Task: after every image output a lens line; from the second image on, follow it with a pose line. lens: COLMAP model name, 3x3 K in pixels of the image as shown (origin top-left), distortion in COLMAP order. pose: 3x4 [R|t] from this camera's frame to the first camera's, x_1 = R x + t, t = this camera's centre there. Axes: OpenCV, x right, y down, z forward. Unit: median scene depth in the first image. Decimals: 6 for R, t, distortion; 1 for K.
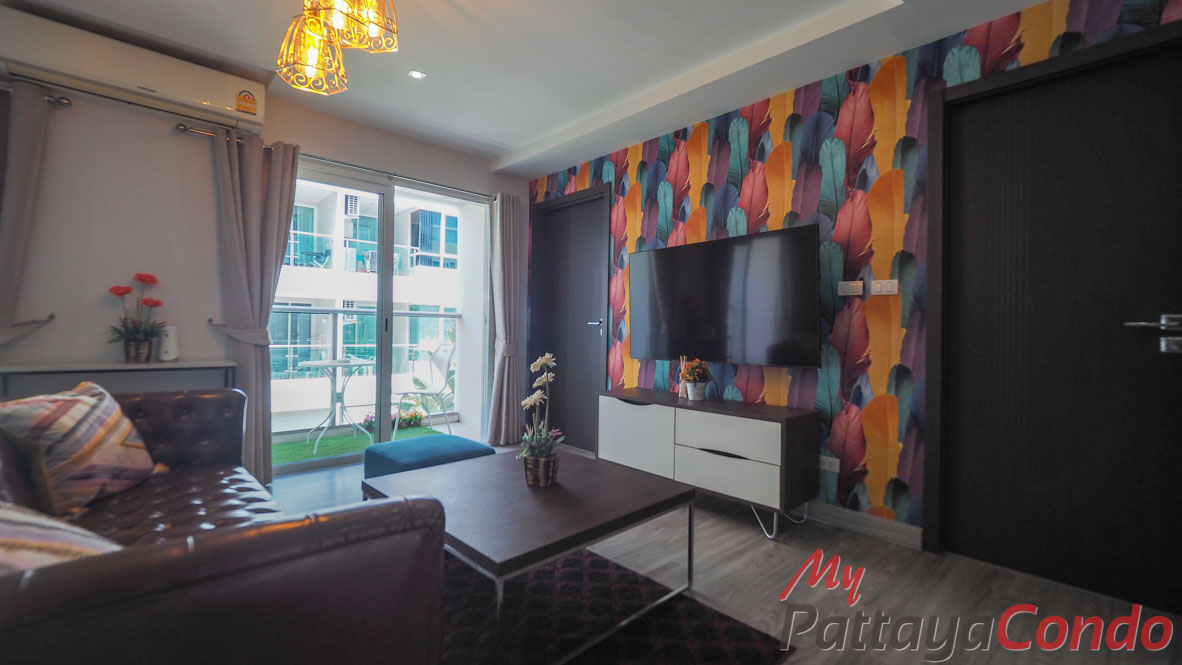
lens RADIAL K [[494.7, 0, 546.5], [0, 494.7, 333.6], [0, 0, 1]] dist [-0.019847, 0.000754]
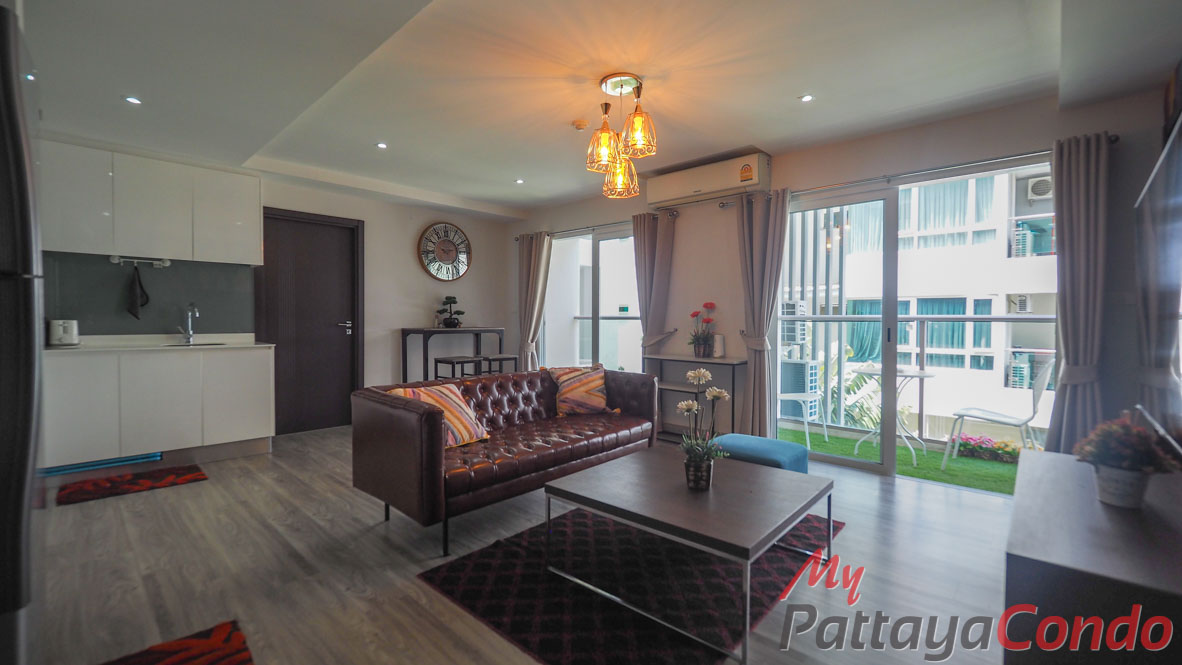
lens RADIAL K [[494.7, 0, 586.4], [0, 494.7, 329.0], [0, 0, 1]] dist [-0.019847, 0.000754]
pose [[0.094309, 0.004467, -0.995533, 0.753968], [-0.014294, 0.999893, 0.003132, -0.034960], [0.995440, 0.013935, 0.094363, 0.449663]]
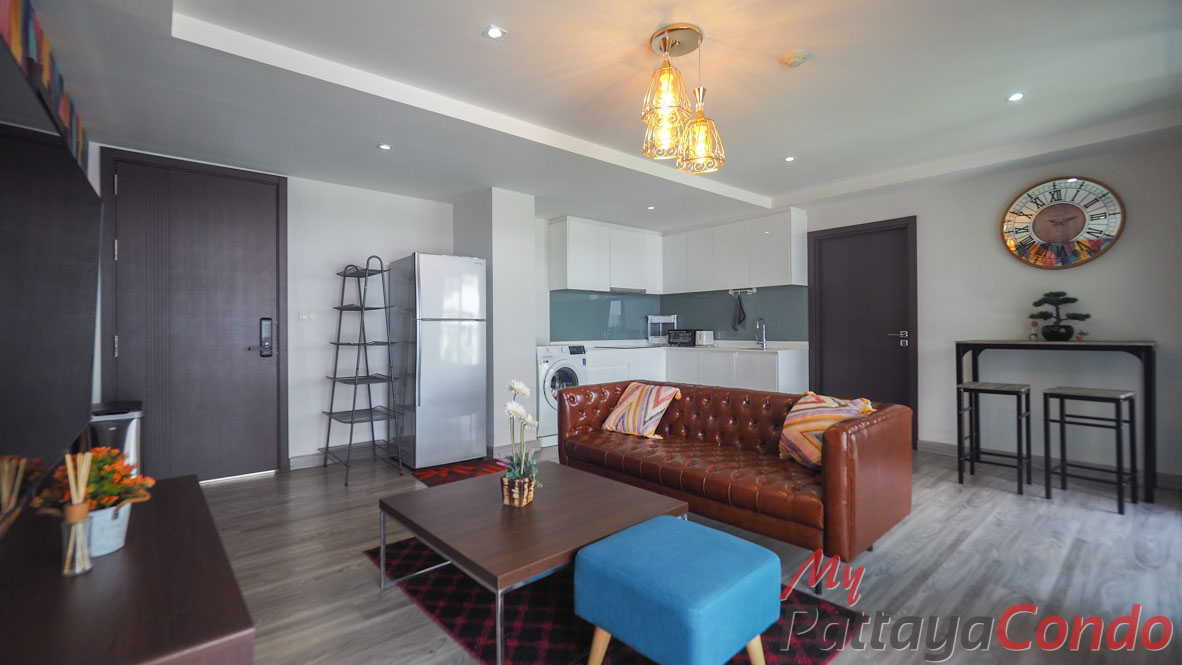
lens RADIAL K [[494.7, 0, 573.6], [0, 494.7, 331.6], [0, 0, 1]] dist [-0.019847, 0.000754]
pose [[-0.999629, -0.007597, 0.026144, -0.174643], [-0.007236, 0.999878, 0.013862, -0.060736], [-0.026246, 0.013667, -0.999562, 1.520125]]
